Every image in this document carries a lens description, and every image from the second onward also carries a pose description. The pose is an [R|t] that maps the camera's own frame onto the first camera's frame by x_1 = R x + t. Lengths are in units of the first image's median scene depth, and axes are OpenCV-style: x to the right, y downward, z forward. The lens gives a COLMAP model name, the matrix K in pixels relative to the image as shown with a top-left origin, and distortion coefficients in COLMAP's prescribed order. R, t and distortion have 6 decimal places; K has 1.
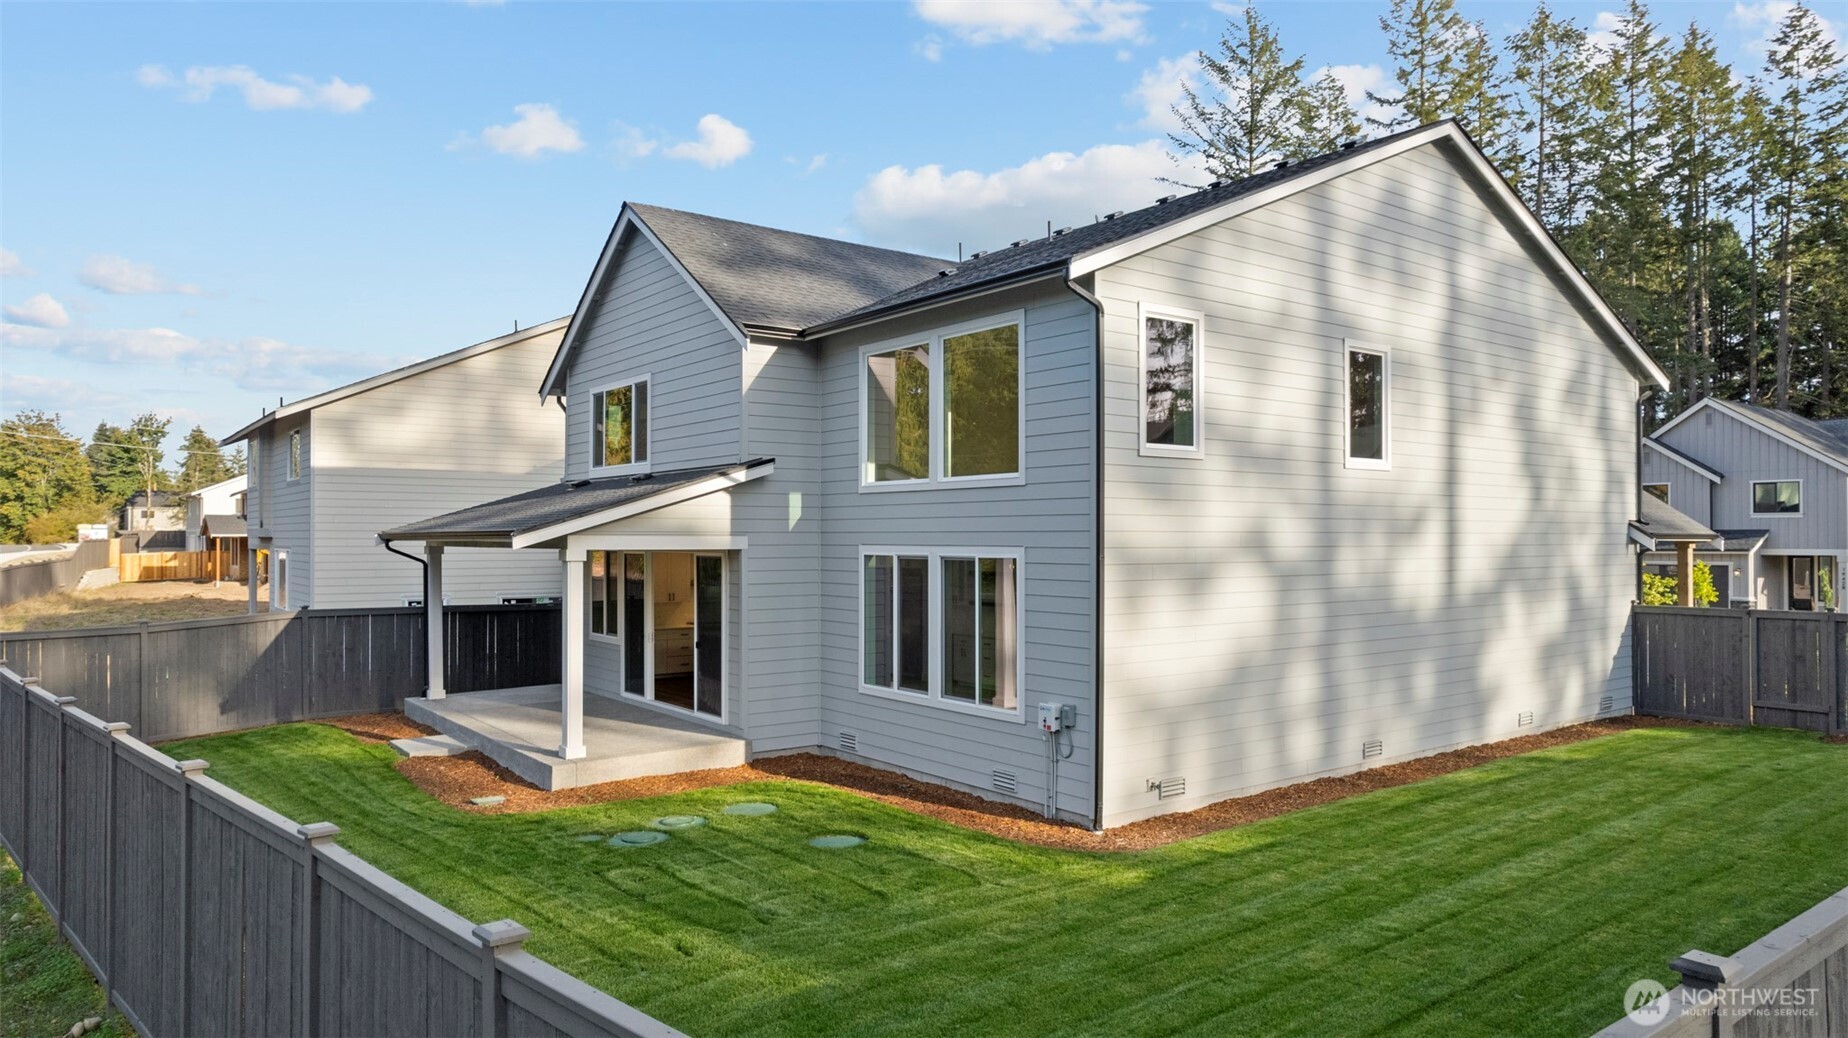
lens RADIAL K [[1179.7, 0, 924.0], [0, 1179.7, 519.0], [0, 0, 1]] dist [-0.069459, 0.077051]
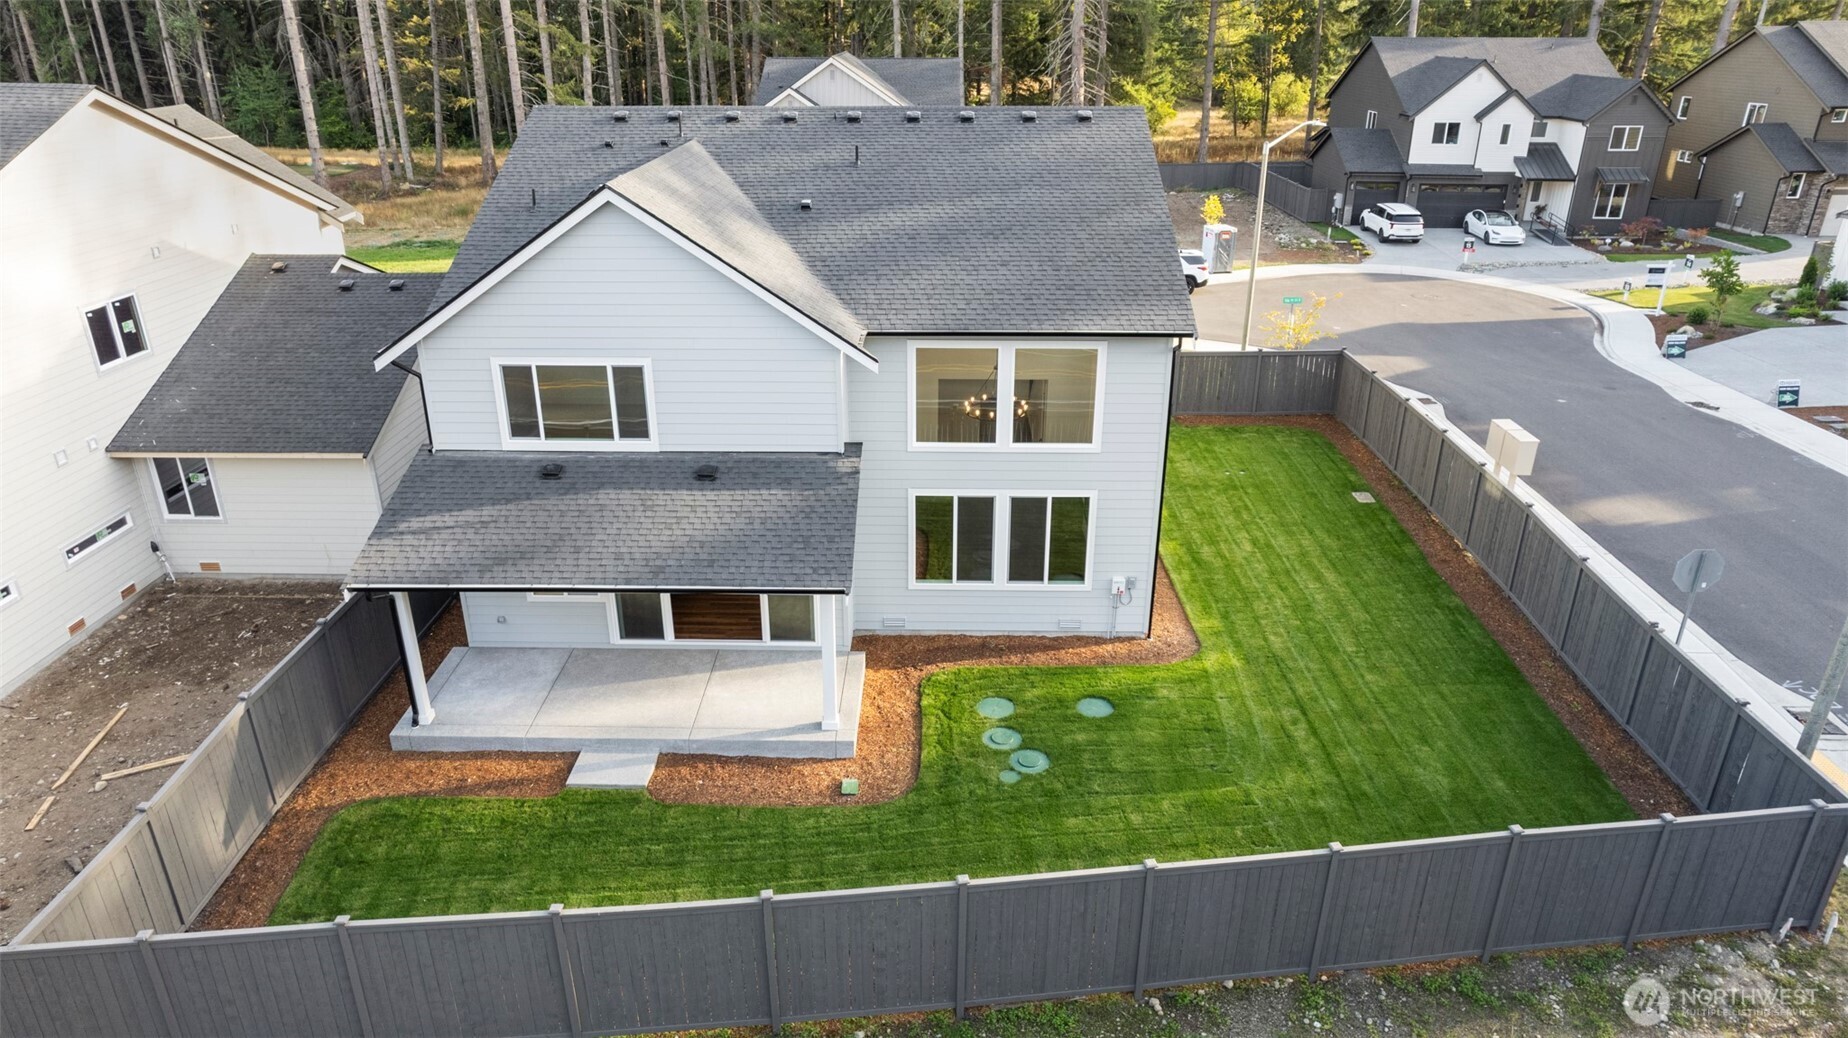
lens RADIAL K [[1183.1, 0, 924.0], [0, 1183.1, 519.0], [0, 0, 1]] dist [-0.068831, 0.076592]
pose [[0.617671, -0.310690, 0.722464, -0.873509], [-0.009740, 0.915562, 0.402058, -0.413623], [-0.786376, -0.255377, 0.562490, 0.207180]]
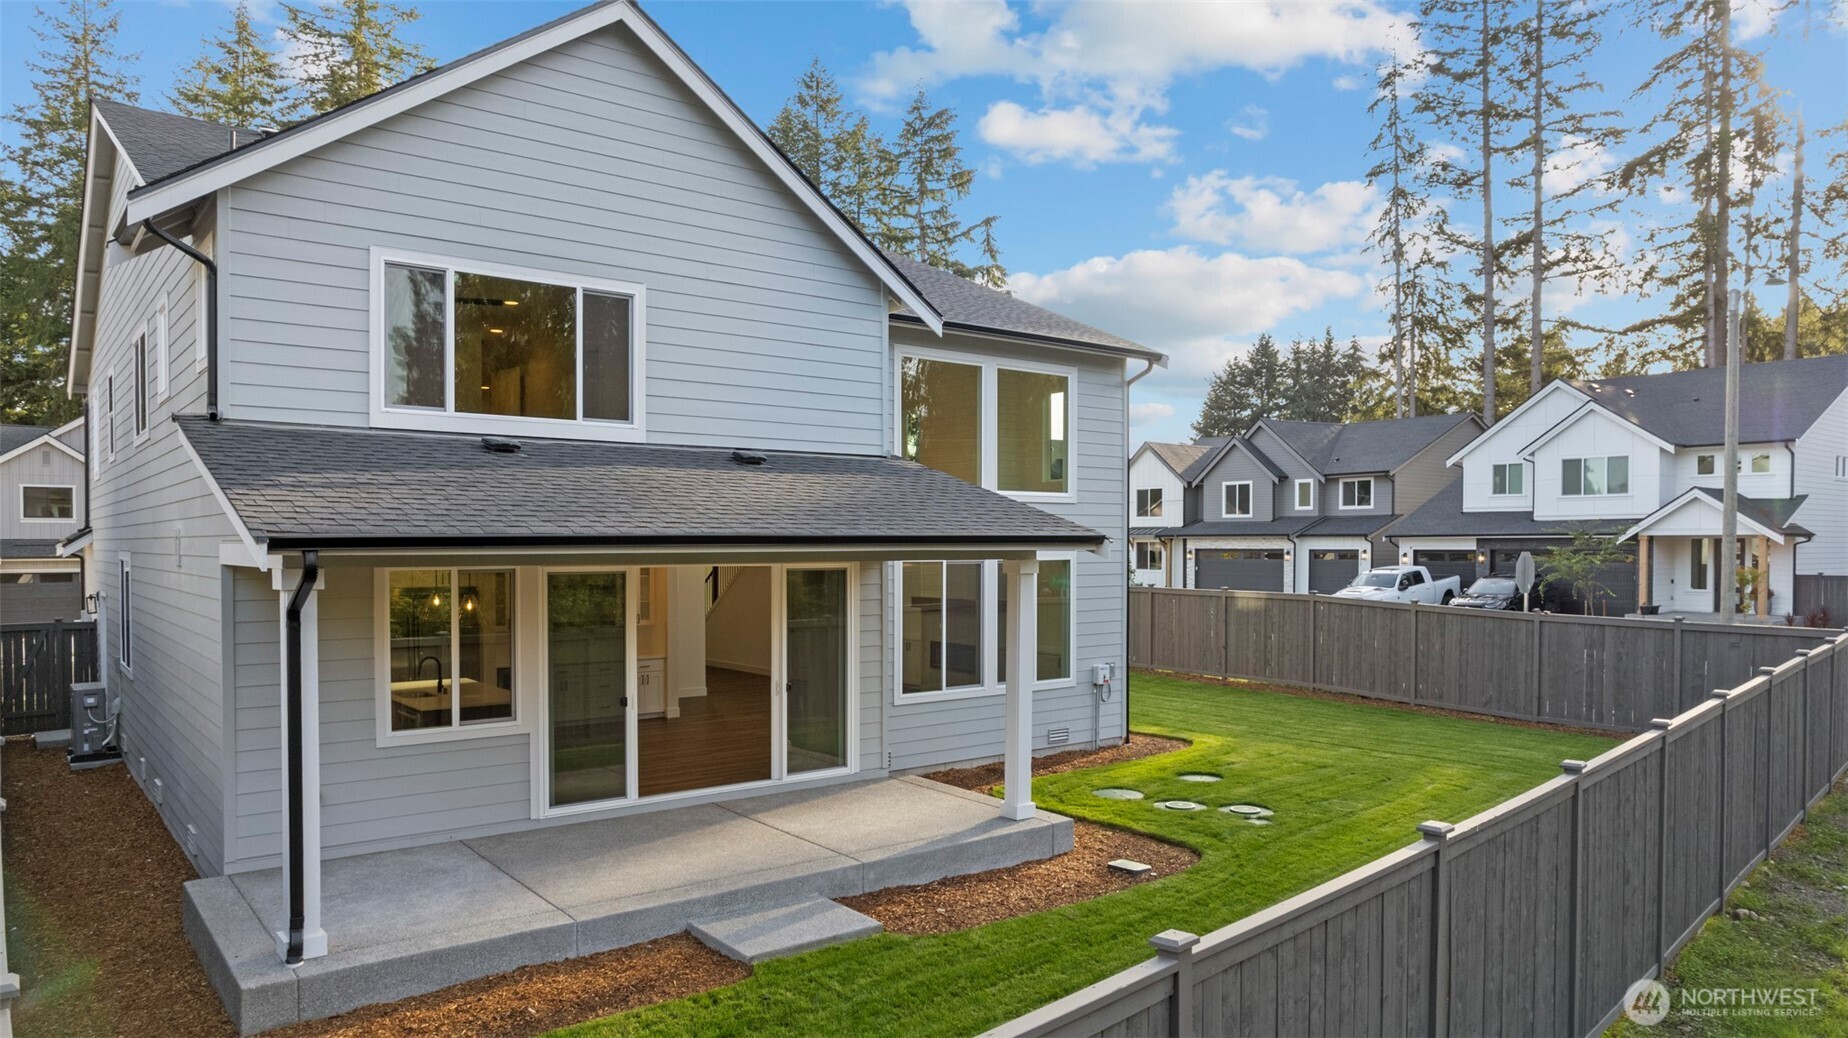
lens RADIAL K [[1188.8, 0, 925.5], [0, 1188.8, 576.6], [0, 0, 1]] dist [-0.065364, 0.068984]
pose [[-0.025725, -0.029650, 0.999229, -0.889204], [-0.014326, 0.999468, 0.029288, 0.011650], [-0.999566, -0.013562, -0.026136, 0.870686]]
